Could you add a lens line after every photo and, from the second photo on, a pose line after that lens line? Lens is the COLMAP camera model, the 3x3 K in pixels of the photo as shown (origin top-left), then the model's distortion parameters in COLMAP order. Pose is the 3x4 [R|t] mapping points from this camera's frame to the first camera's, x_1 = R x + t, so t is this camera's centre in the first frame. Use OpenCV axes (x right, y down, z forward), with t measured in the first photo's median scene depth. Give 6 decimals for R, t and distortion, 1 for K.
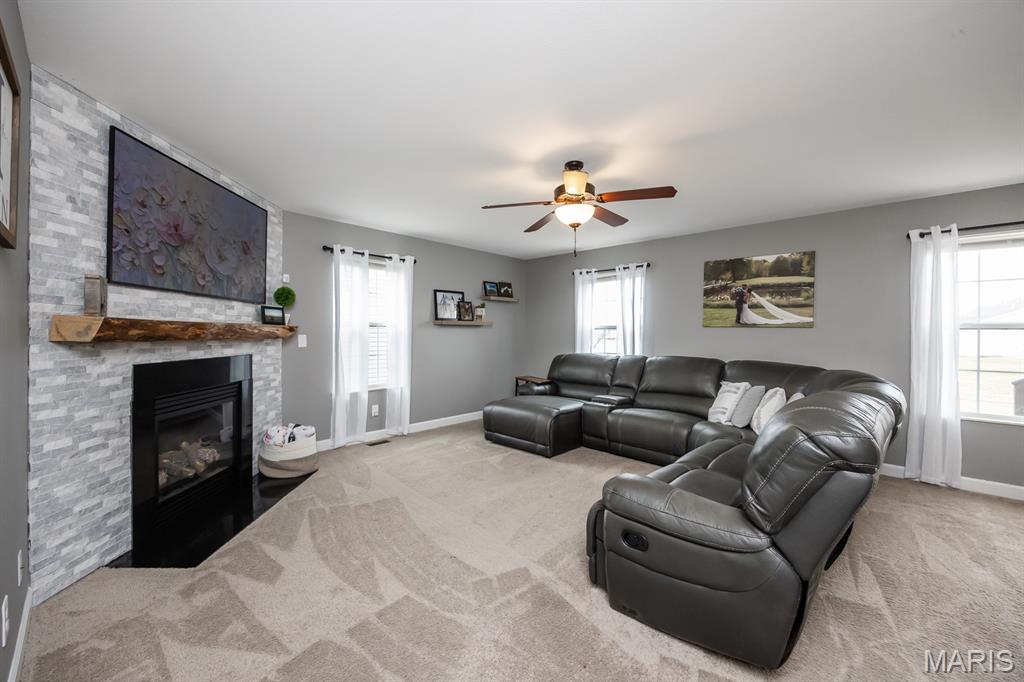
lens RADIAL K [[403.6, 0, 506.3], [0, 403.6, 334.0], [0, 0, 1]] dist [-0.002369, -0.000739]
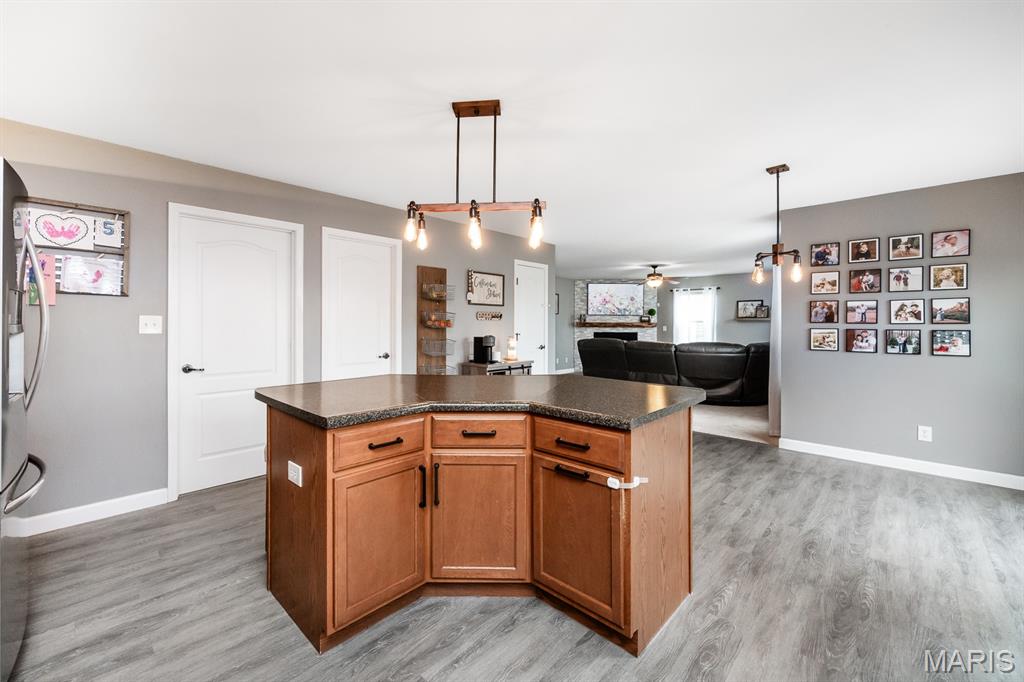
lens RADIAL K [[419.9, 0, 470.5], [0, 419.9, 324.9], [0, 0, 1]] dist [-0.008879, 0.001287]
pose [[-0.054122, -0.003871, -0.998527, 3.485305], [-0.005425, 0.999979, -0.003583, 0.016852], [0.998520, 0.005224, -0.054141, -0.132756]]
